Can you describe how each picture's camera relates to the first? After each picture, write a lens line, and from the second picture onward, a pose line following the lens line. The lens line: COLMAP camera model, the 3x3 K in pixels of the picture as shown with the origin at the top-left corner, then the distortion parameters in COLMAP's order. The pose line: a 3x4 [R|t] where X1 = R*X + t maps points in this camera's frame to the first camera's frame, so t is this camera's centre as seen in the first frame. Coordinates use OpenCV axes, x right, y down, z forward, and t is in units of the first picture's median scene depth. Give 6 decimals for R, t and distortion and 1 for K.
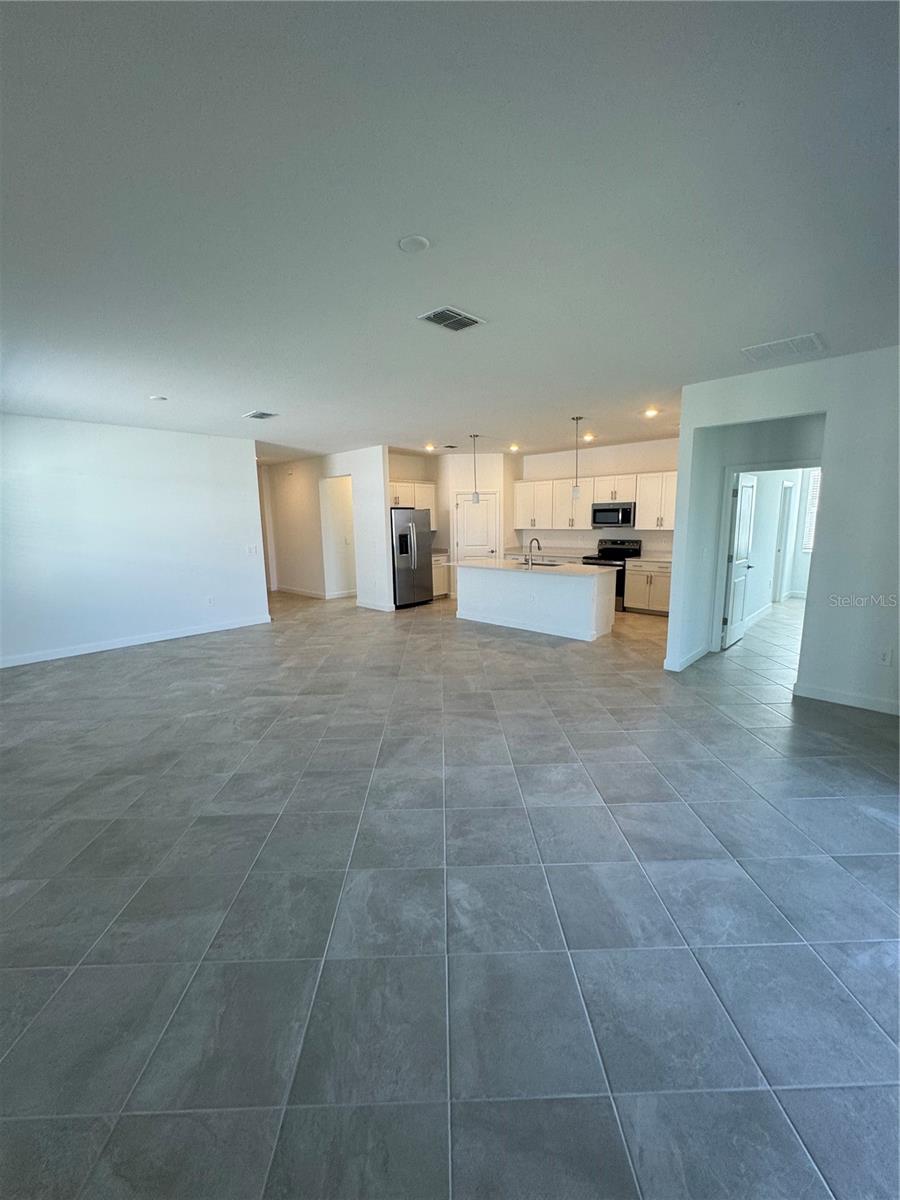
lens RADIAL K [[478.7, 0, 450.0], [0, 478.7, 600.0], [0, 0, 1]] dist [0.001129, 0.000275]
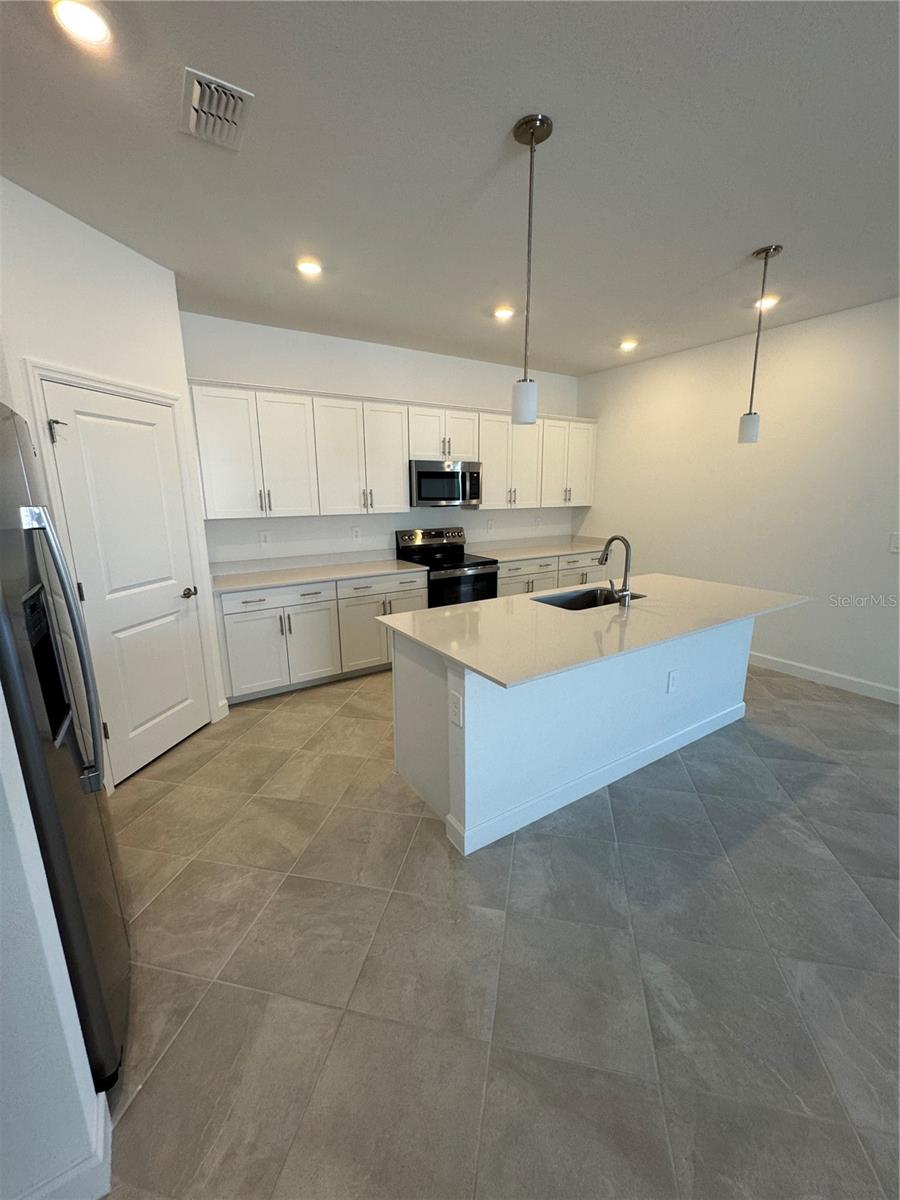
lens RADIAL K [[478.7, 0, 450.0], [0, 478.7, 600.0], [0, 0, 1]] dist [0.001129, 0.000275]
pose [[0.242273, -0.198176, 0.949753, -0.196118], [0.172818, 0.972076, 0.158750, -0.132865], [-0.954693, 0.125673, 0.269756, 0.850541]]
